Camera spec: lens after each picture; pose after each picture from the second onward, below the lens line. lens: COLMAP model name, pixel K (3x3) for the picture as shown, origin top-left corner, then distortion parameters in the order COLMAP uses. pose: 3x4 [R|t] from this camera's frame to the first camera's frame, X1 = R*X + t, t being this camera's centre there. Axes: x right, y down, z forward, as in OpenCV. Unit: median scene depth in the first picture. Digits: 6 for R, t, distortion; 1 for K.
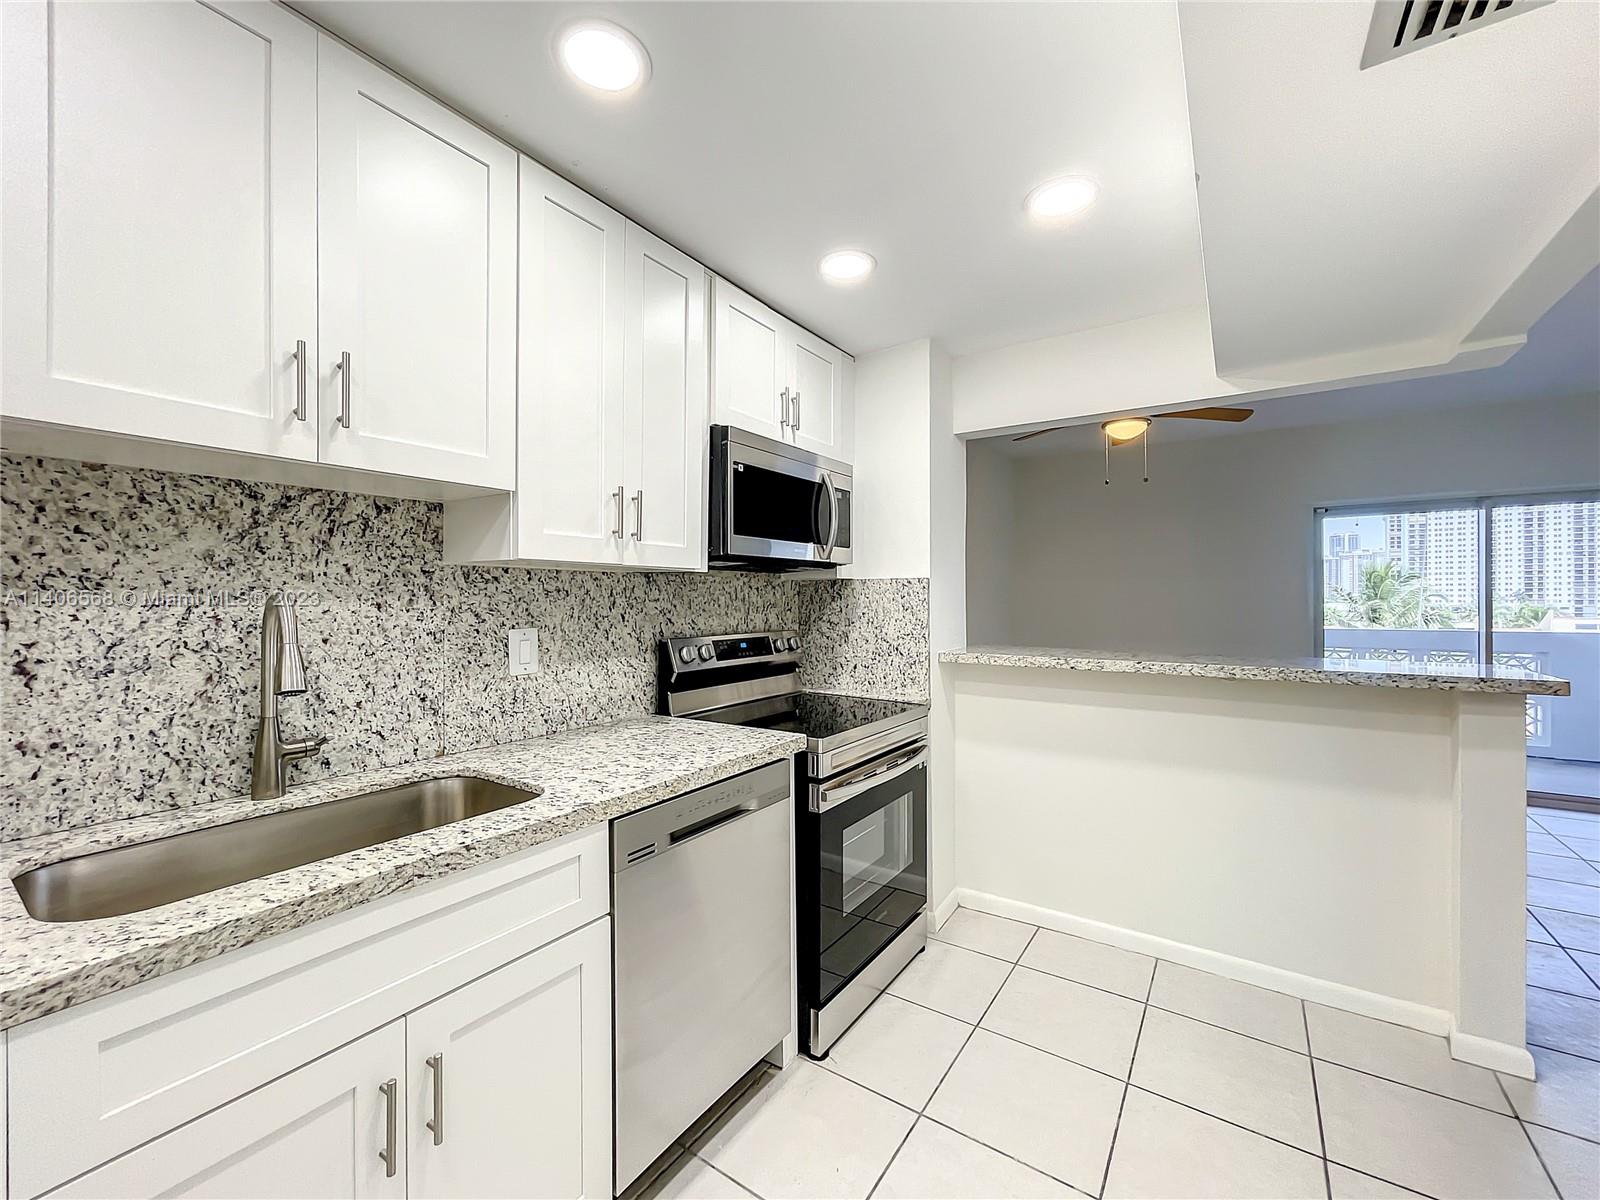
lens RADIAL K [[663.7, 0, 798.7], [0, 663.7, 597.3], [0, 0, 1]] dist [0.003882, 0.000121]
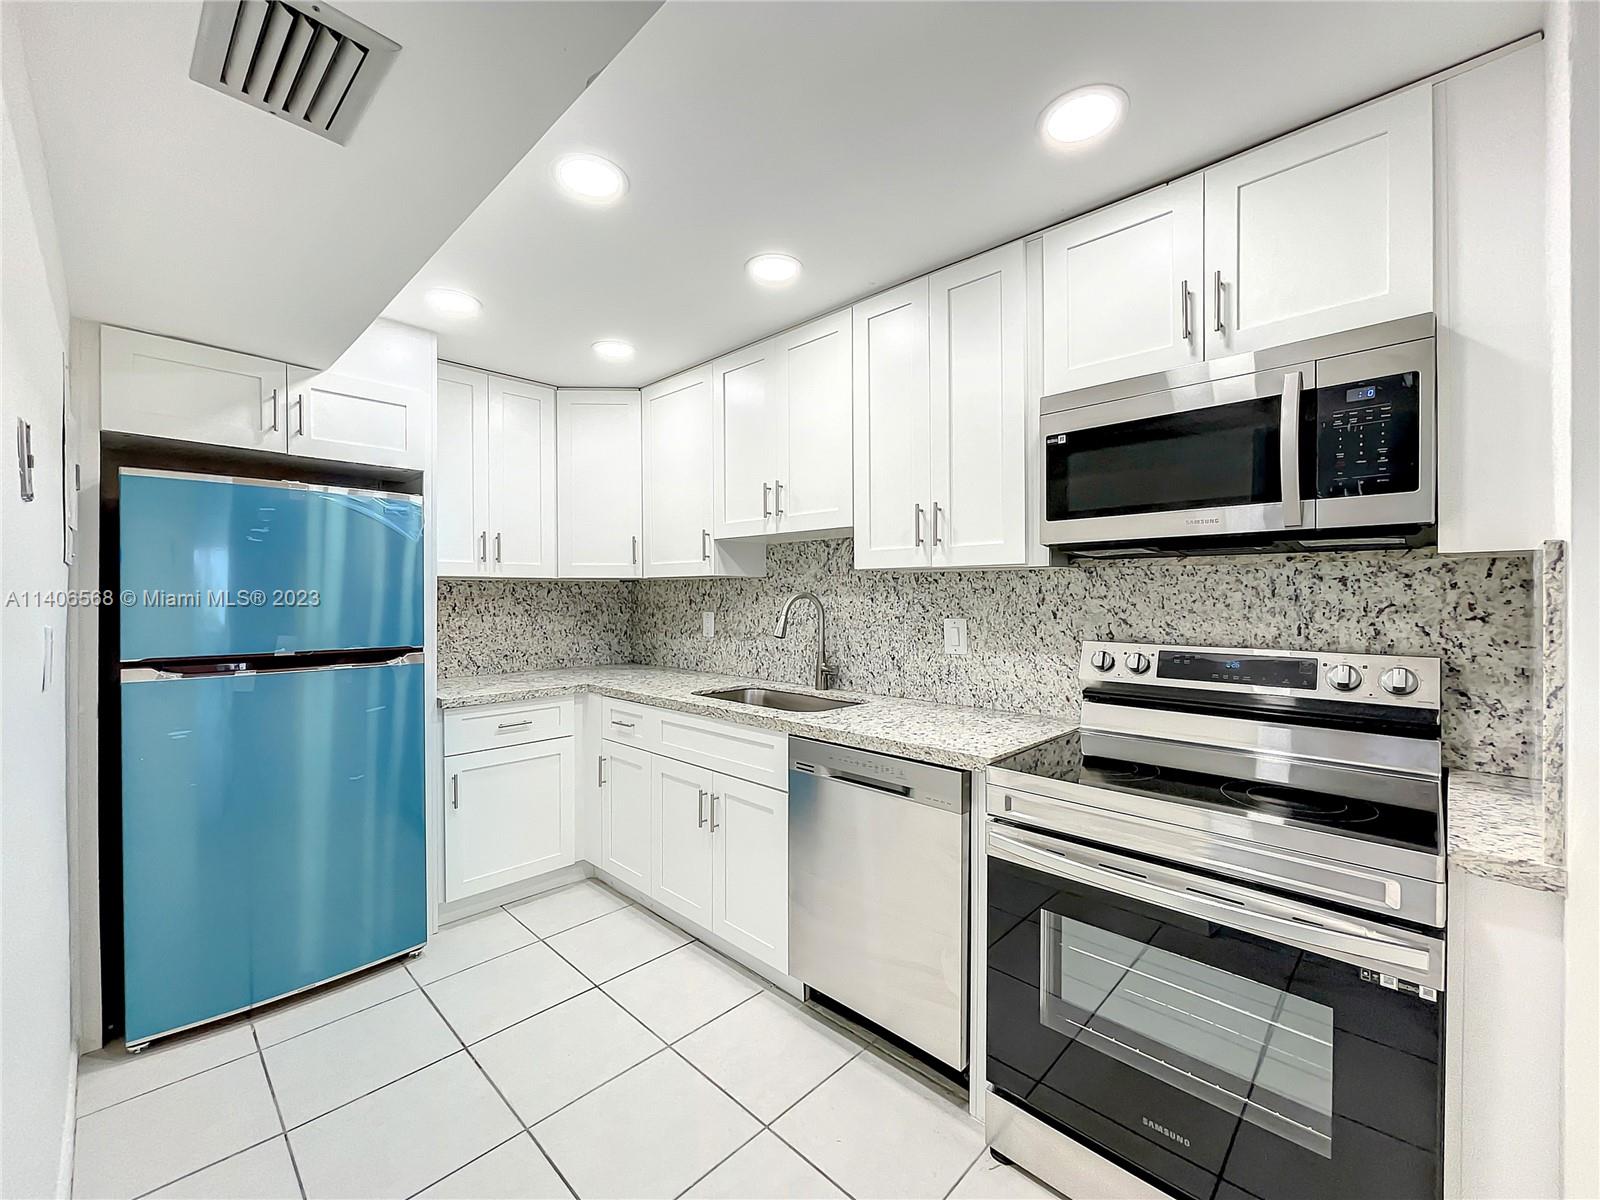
lens RADIAL K [[663.7, 0, 800.7], [0, 663.7, 598.7], [0, 0, 1]] dist [0.003882, 0.000121]
pose [[-0.179411, 0.007496, -0.983746, 0.910080], [0.002394, 0.999971, 0.007183, -0.001295], [0.983771, -0.001066, -0.179424, 0.940596]]
